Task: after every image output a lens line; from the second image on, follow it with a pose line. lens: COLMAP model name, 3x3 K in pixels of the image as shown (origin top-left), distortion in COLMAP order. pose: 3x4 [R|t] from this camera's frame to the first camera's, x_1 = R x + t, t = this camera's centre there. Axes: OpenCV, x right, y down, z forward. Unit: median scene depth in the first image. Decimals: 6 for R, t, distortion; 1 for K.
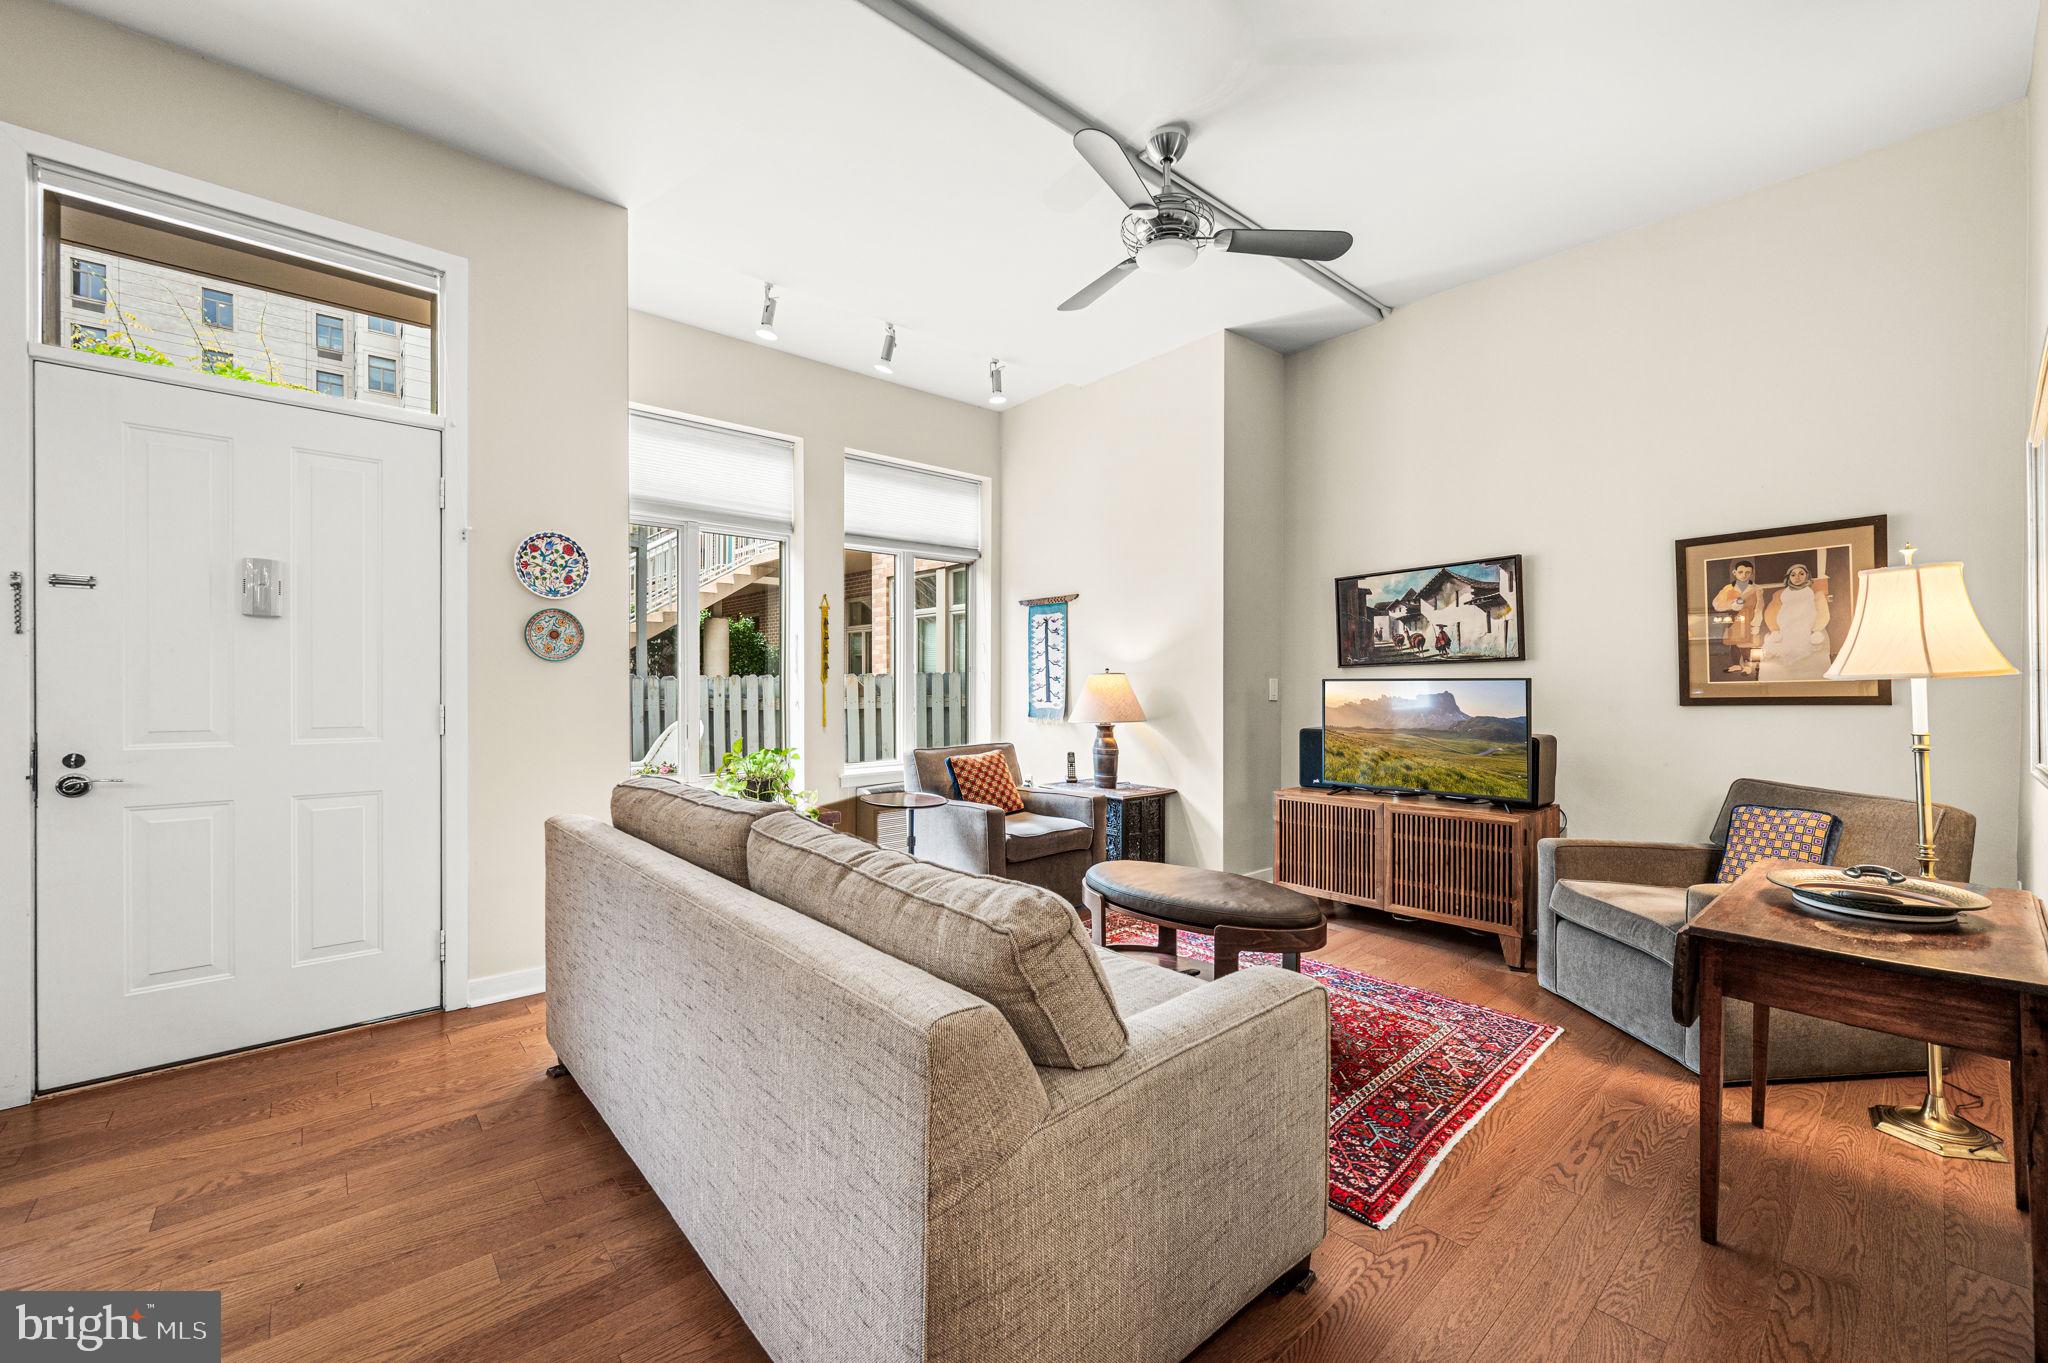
lens RADIAL K [[819.0, 0, 1032.5], [0, 819.0, 688.1], [0, 0, 1]] dist [-0.002553, 0.000348]
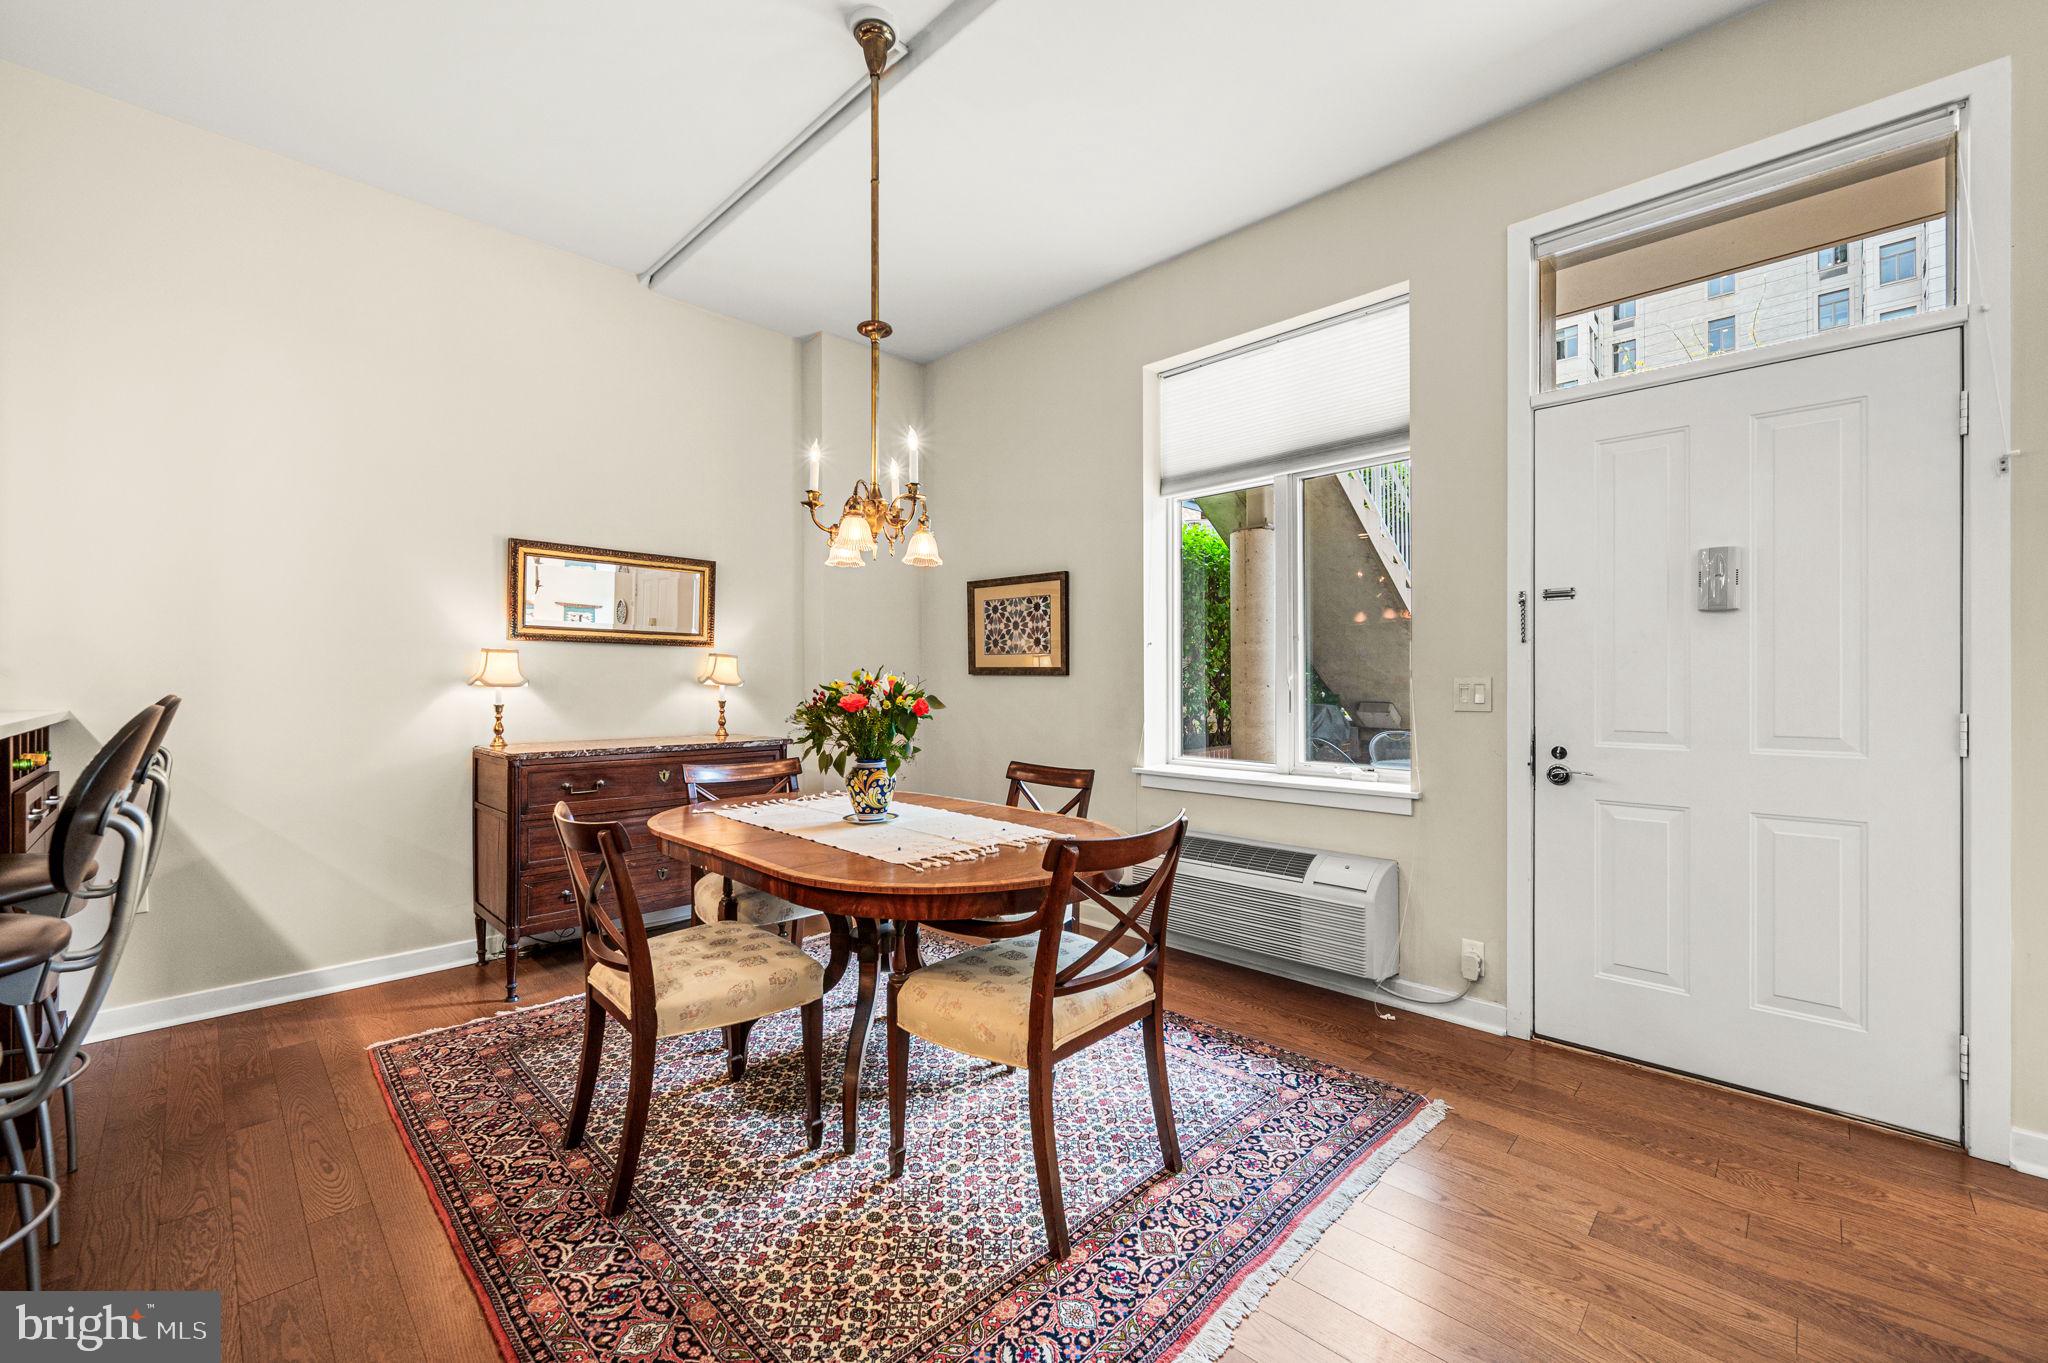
lens RADIAL K [[814.0, 0, 1024.0], [0, 814.0, 681.5], [0, 0, 1]] dist [-0.002092, 0.000566]
pose [[0.072391, -0.004482, -0.997366, -0.093860], [-0.005288, 0.999974, -0.004877, -0.000038], [0.997362, 0.005627, 0.072365, 0.161056]]
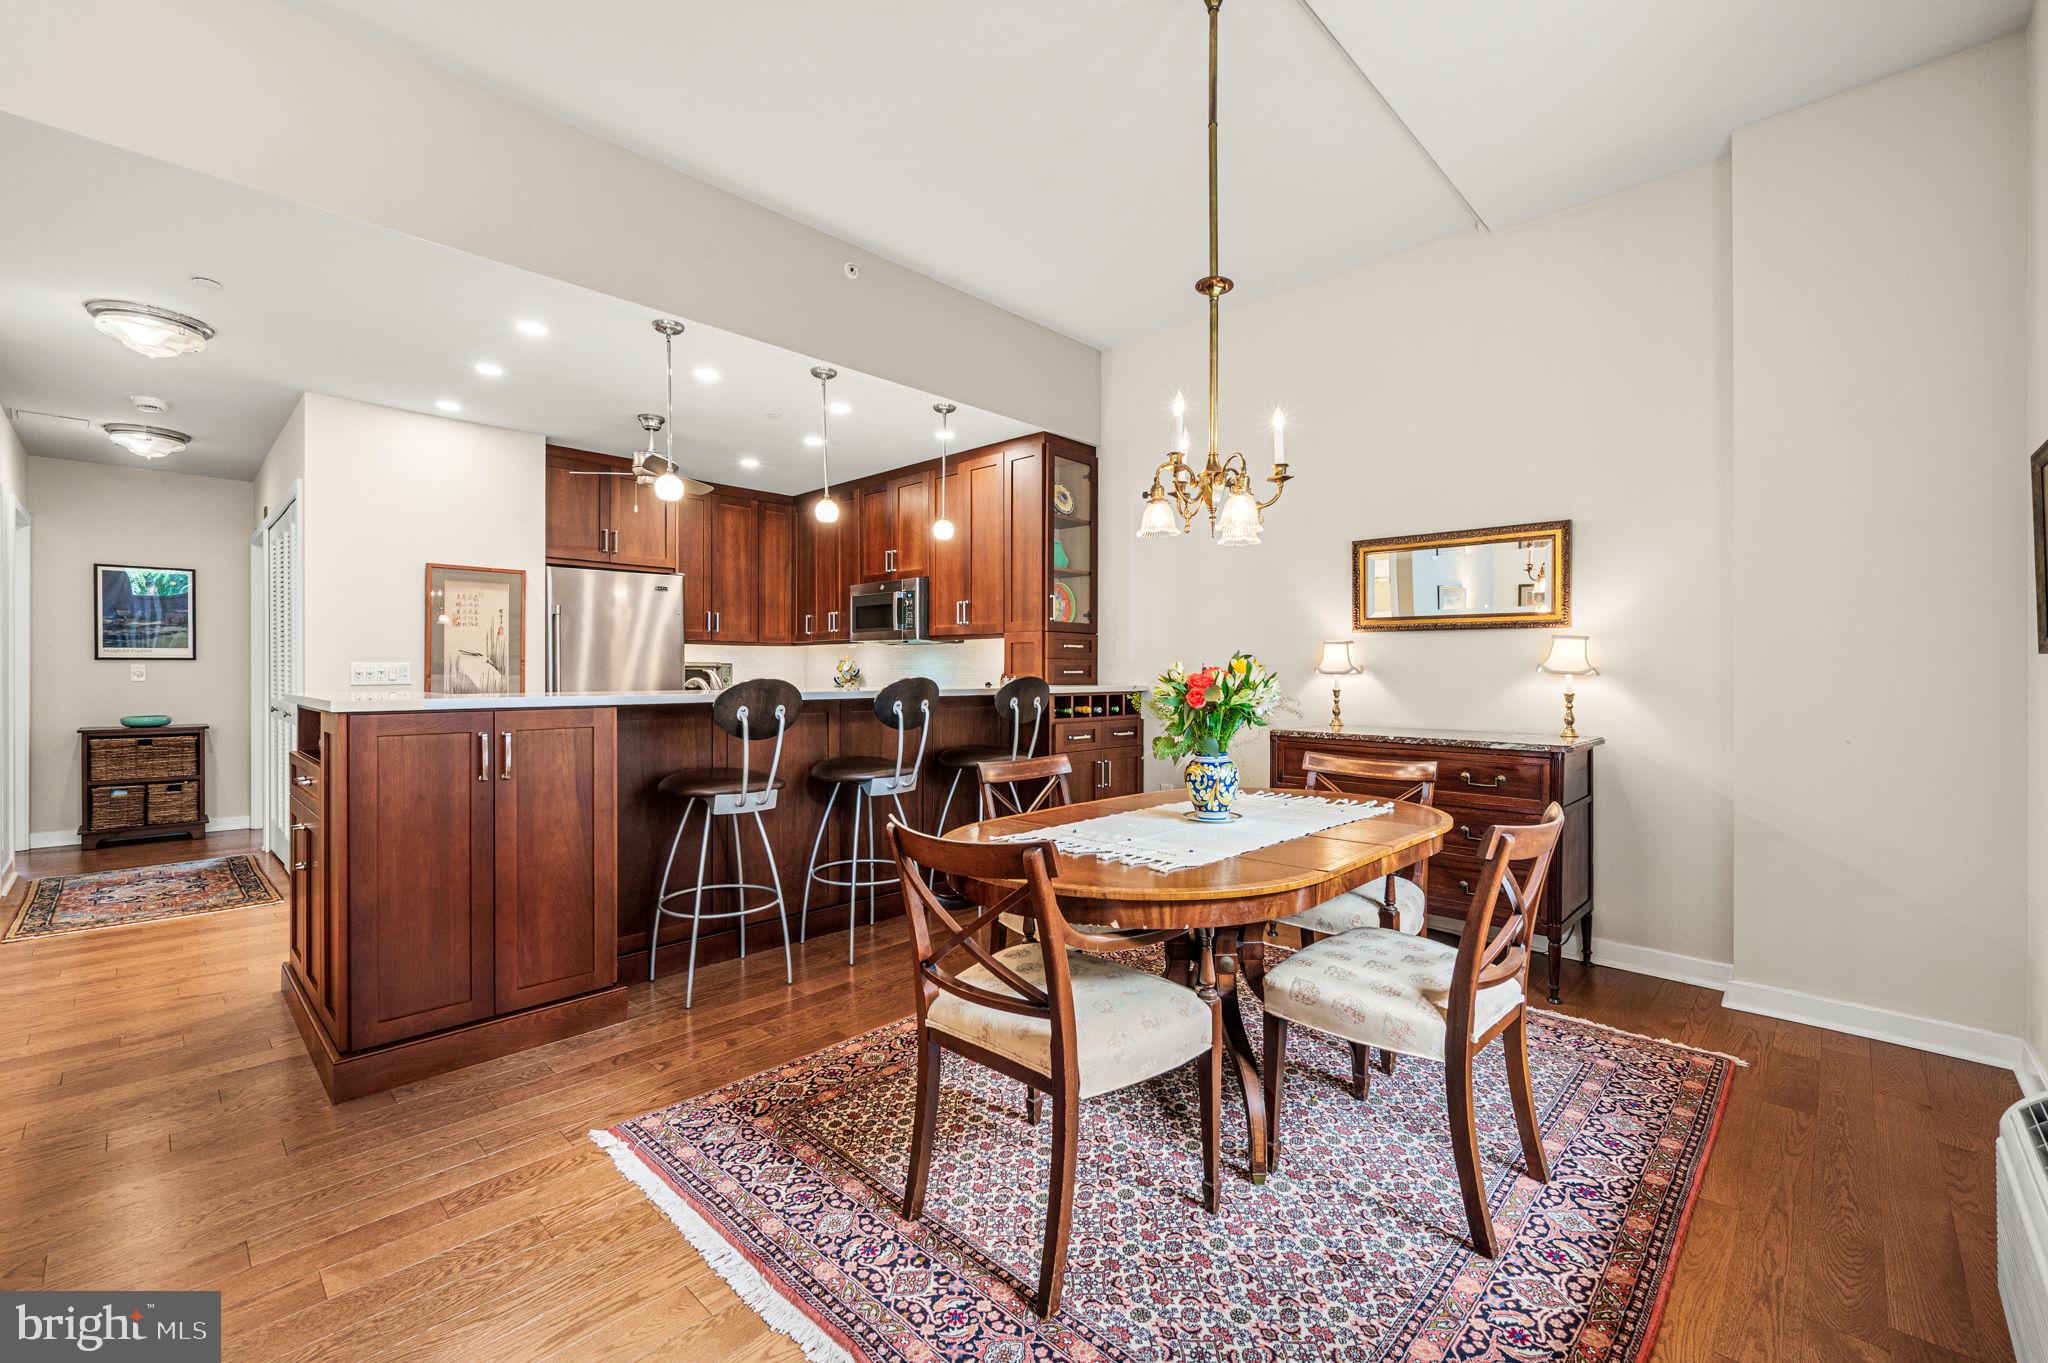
lens RADIAL K [[853.5, 0, 1025.8], [0, 853.5, 673.6], [0, 0, 1]] dist [-0.002076, 0.000060]
pose [[-0.996838, -0.003028, -0.079409, -0.761709], [-0.003776, 0.999950, 0.009263, -0.006772], [0.079377, 0.009534, -0.996799, 0.934128]]
